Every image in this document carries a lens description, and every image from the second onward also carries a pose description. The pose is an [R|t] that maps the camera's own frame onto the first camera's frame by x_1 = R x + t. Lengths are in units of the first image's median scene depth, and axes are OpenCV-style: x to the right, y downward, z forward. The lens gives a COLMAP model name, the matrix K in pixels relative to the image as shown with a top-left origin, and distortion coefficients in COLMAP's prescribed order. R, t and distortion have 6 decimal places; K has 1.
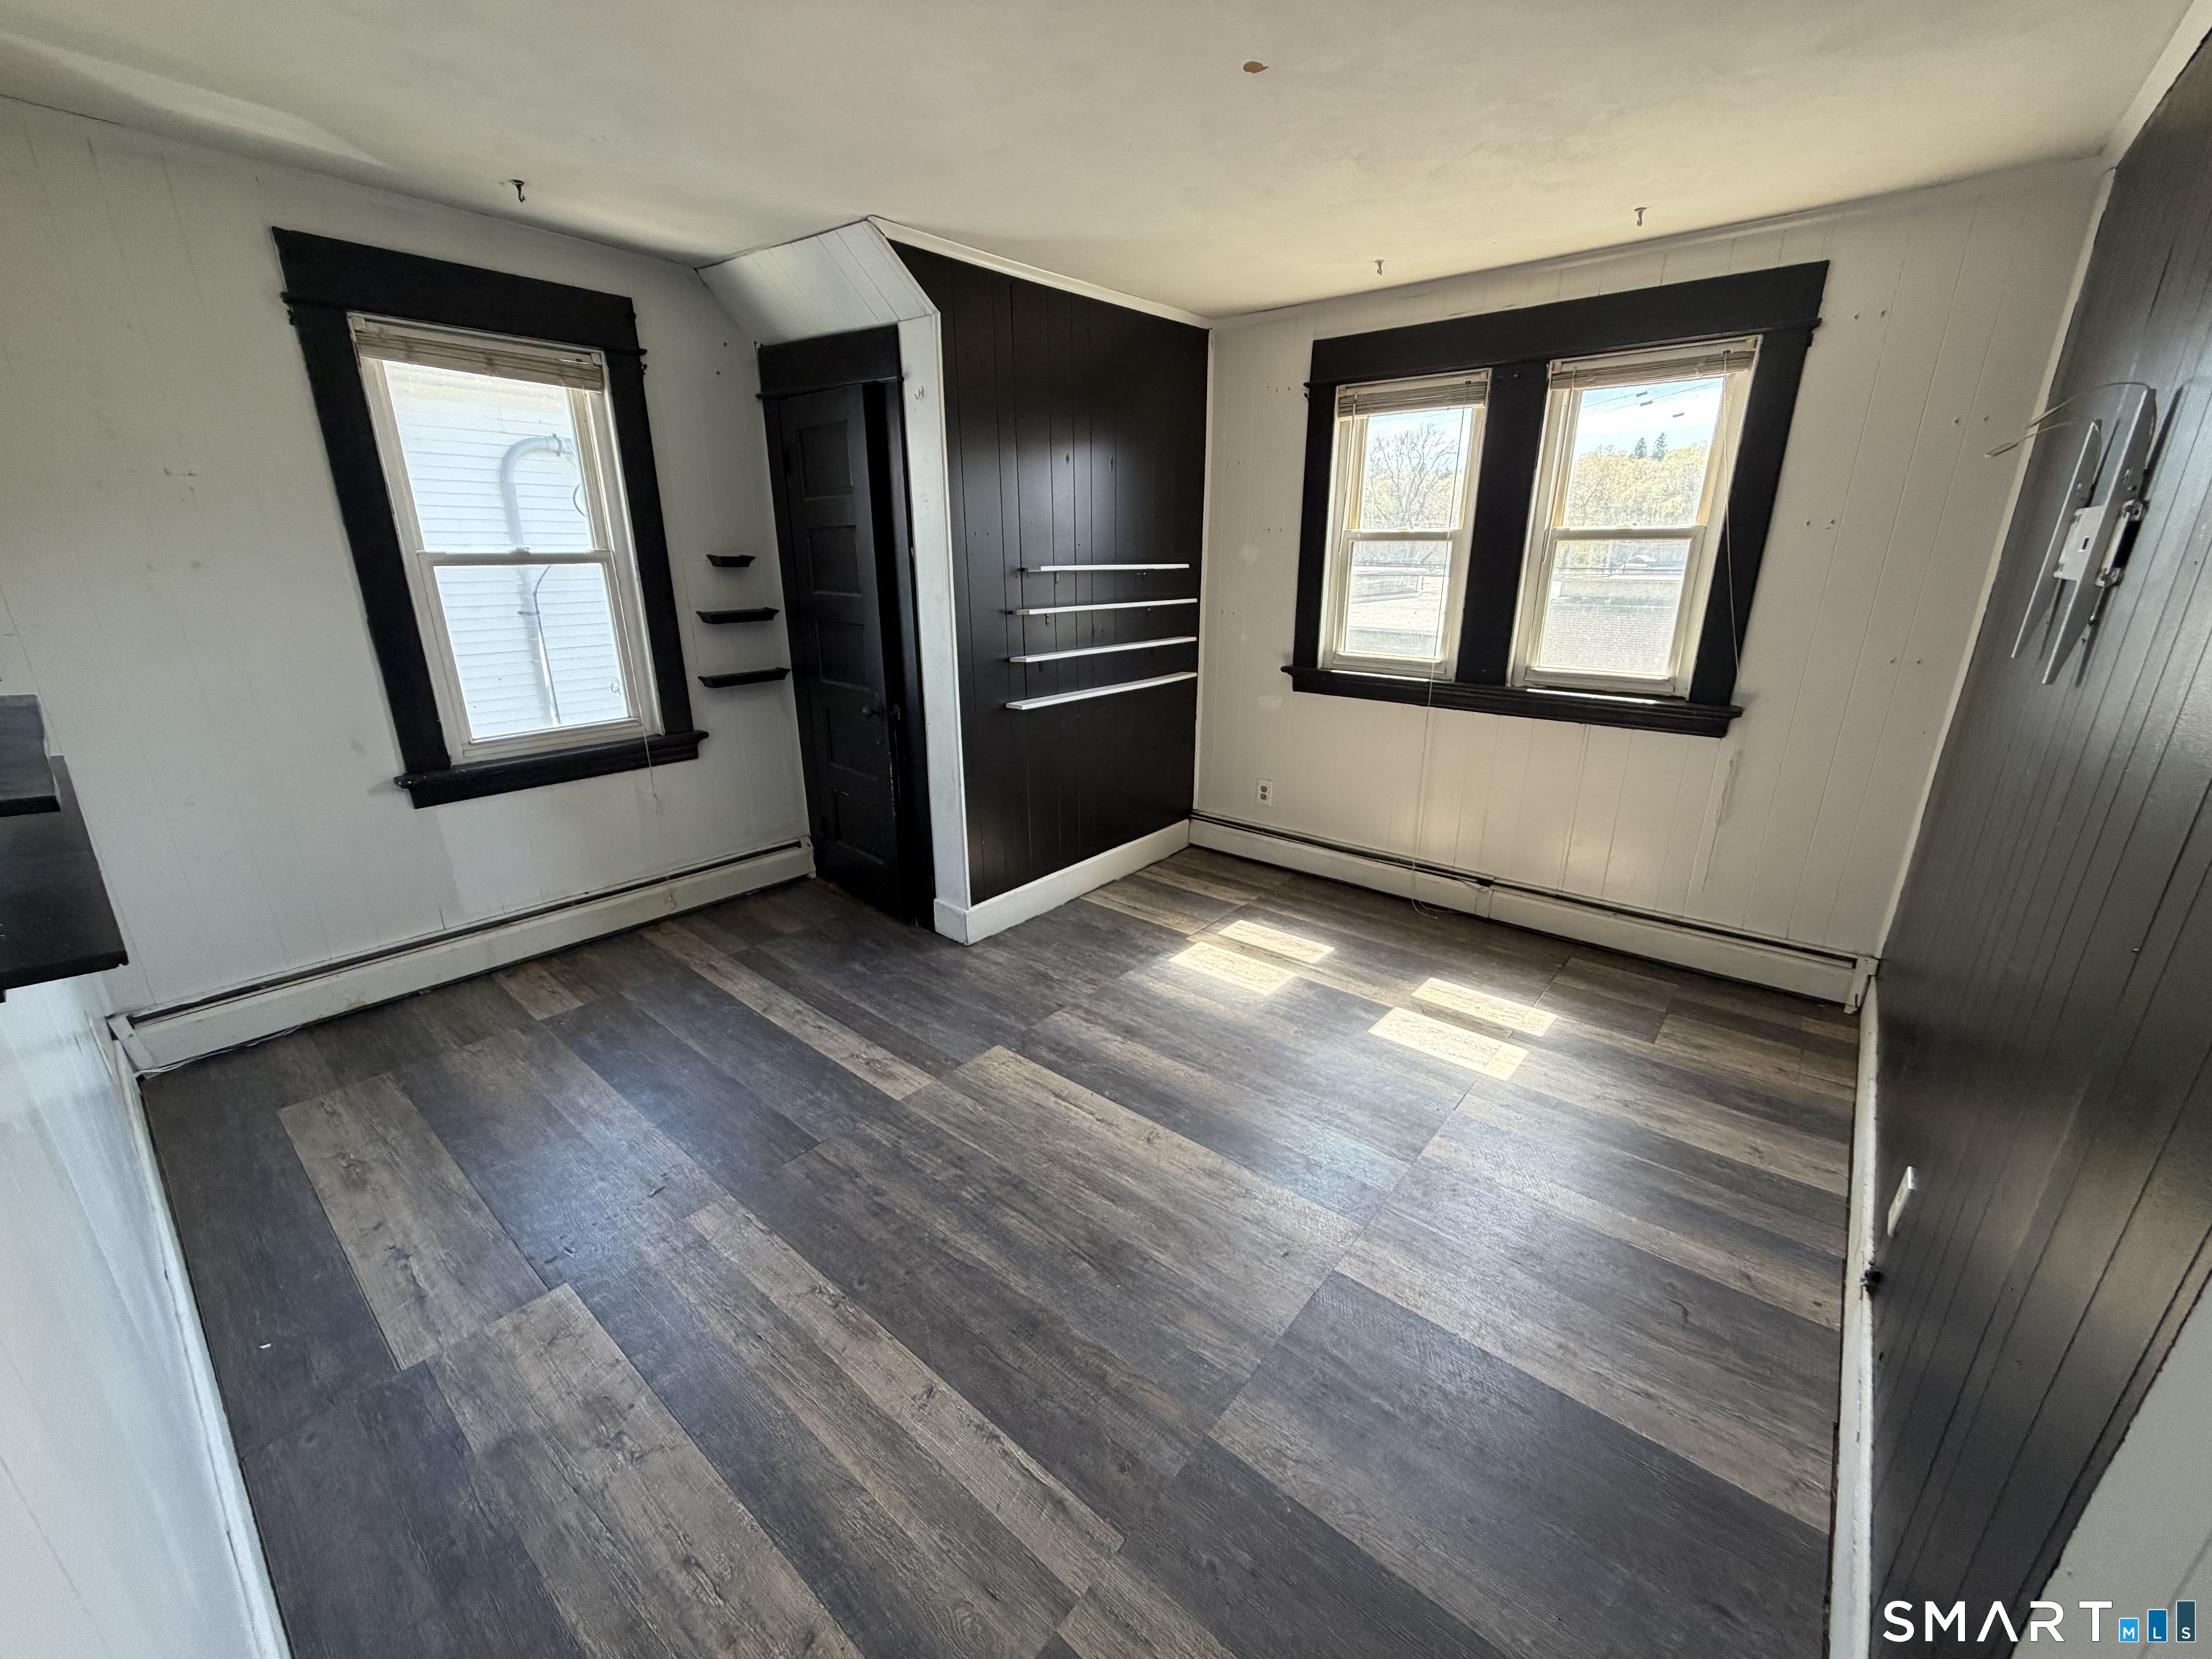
lens RADIAL K [[875.8, 0, 1109.9], [0, 875.8, 834.3], [0, 0, 1]] dist [-0.000016, -0.000219]
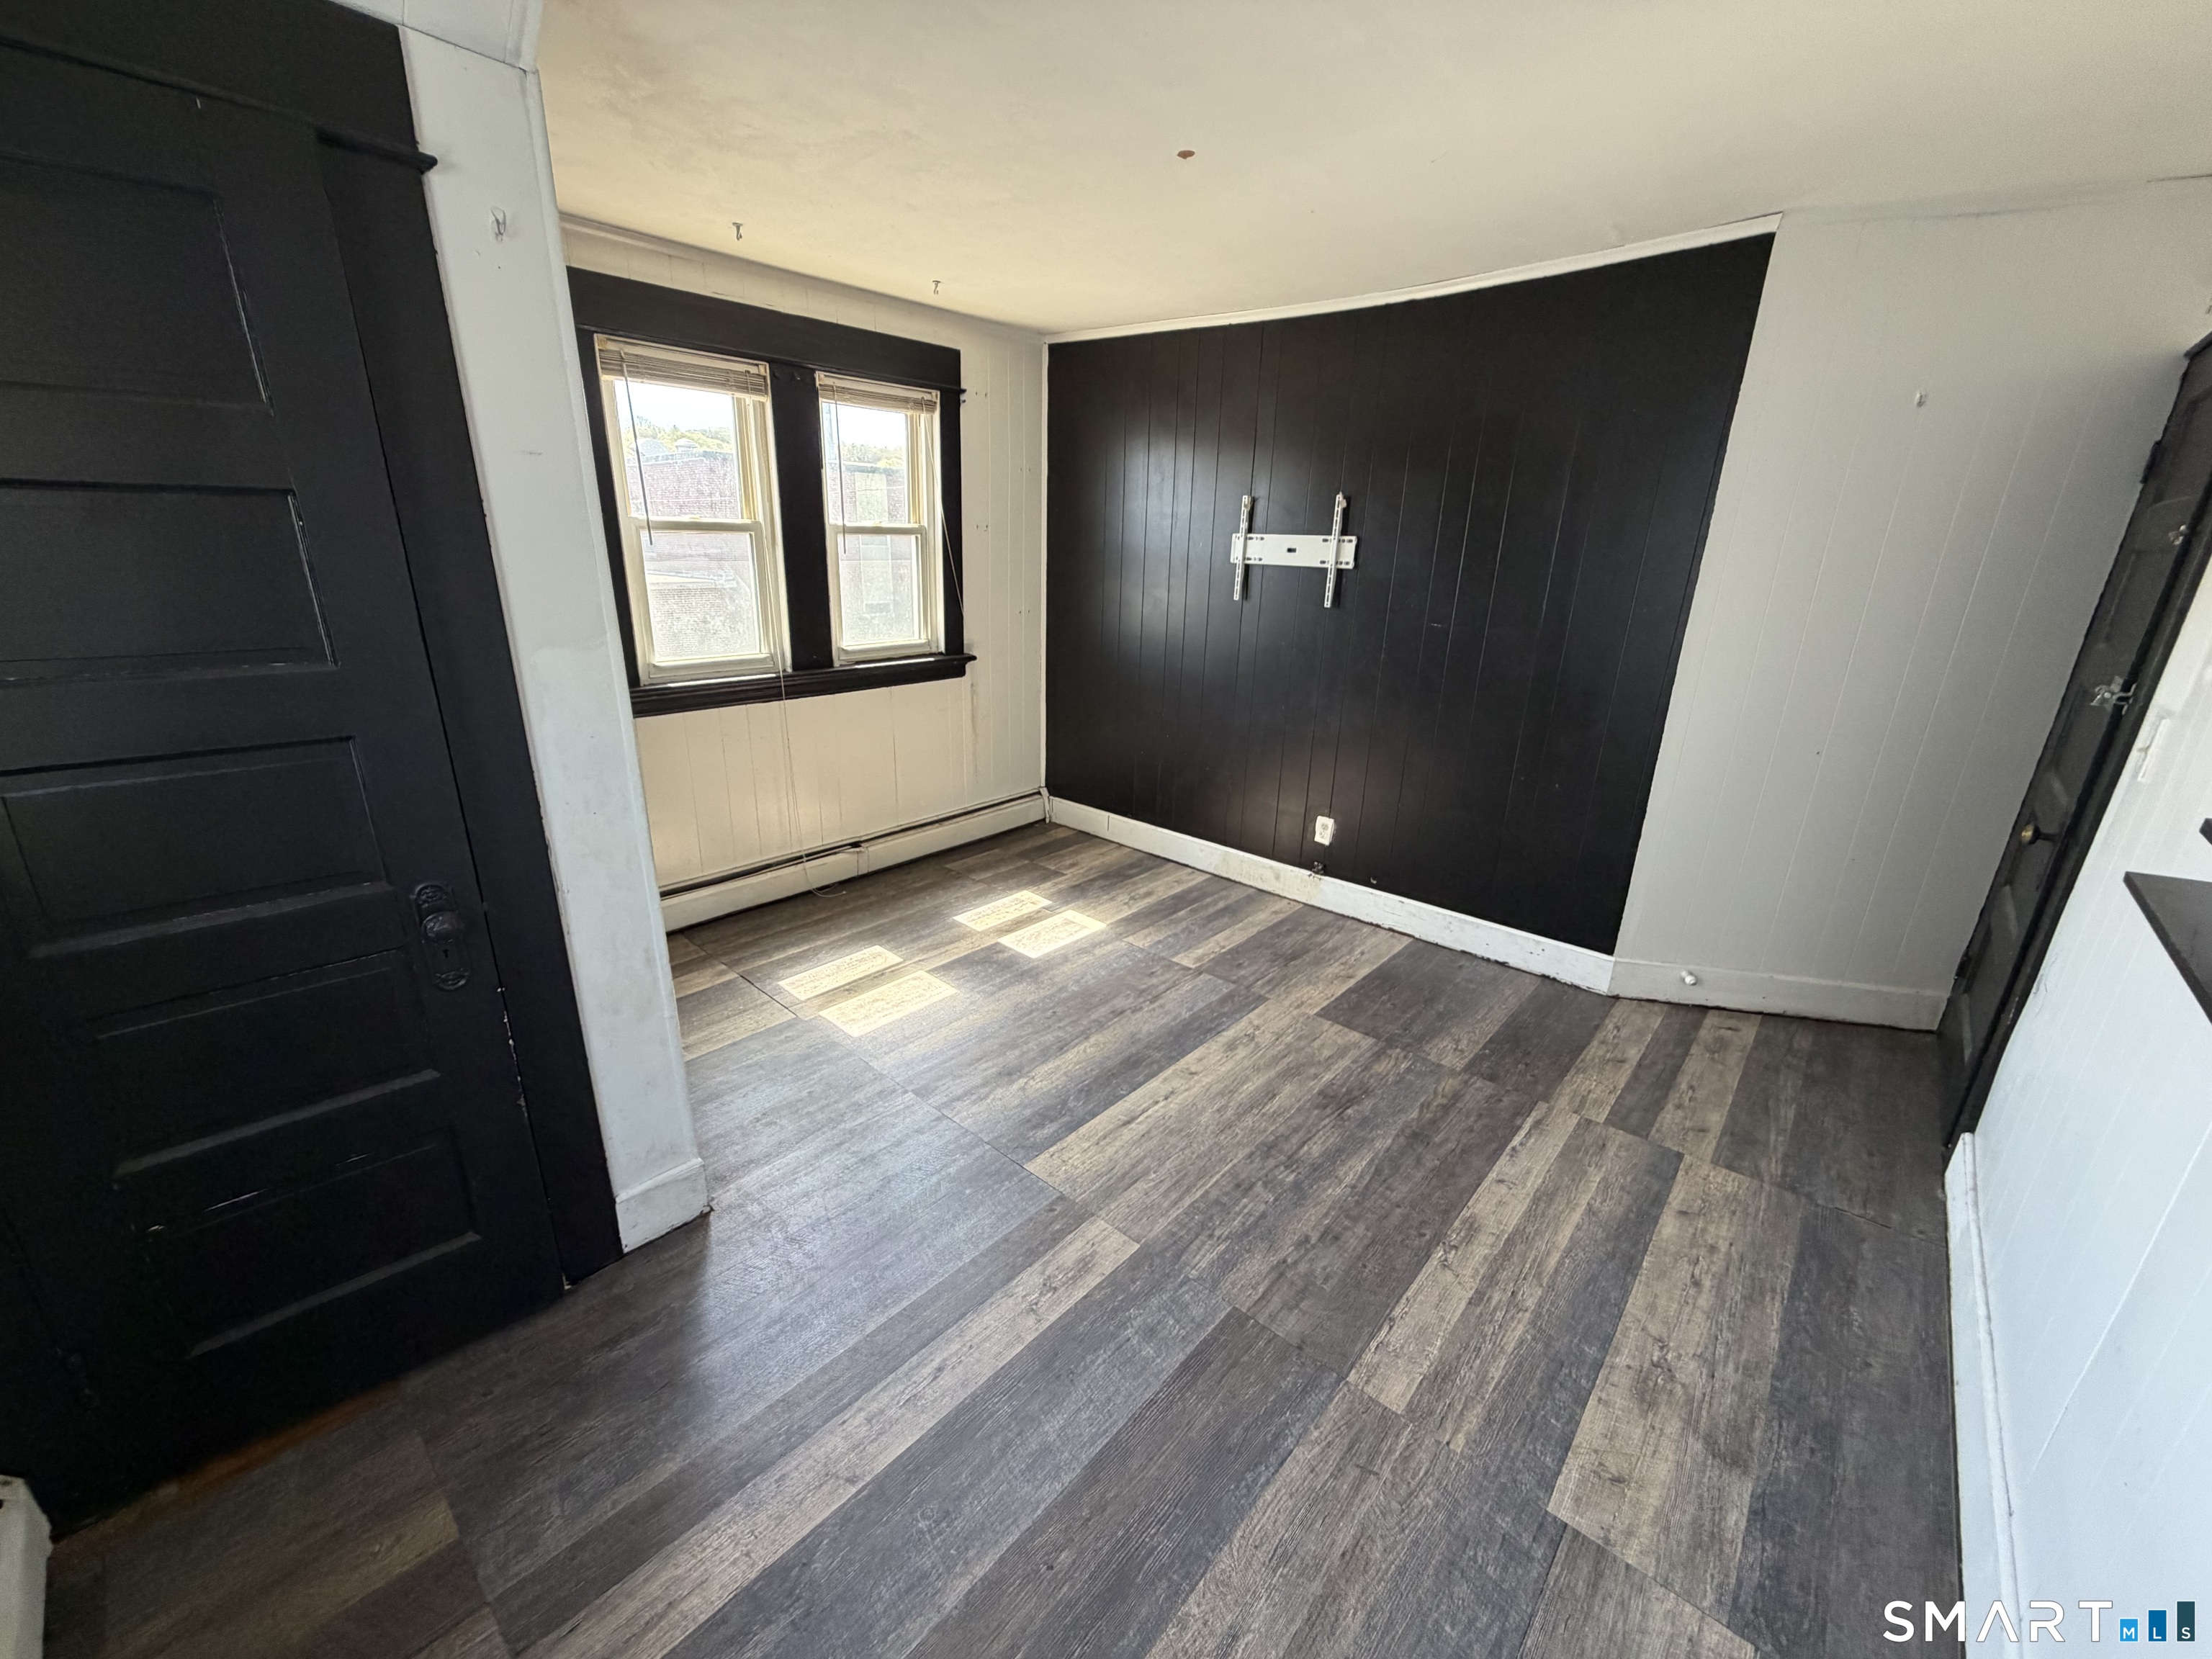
lens RADIAL K [[868.7, 0, 1096.2], [0, 868.7, 830.7], [0, 0, 1]] dist [0.001302, 0.000168]
pose [[0.048310, -0.318318, 0.946752, -0.927451], [0.289042, 0.911760, 0.291803, -0.304706], [-0.956097, 0.259554, 0.136054, 0.878614]]
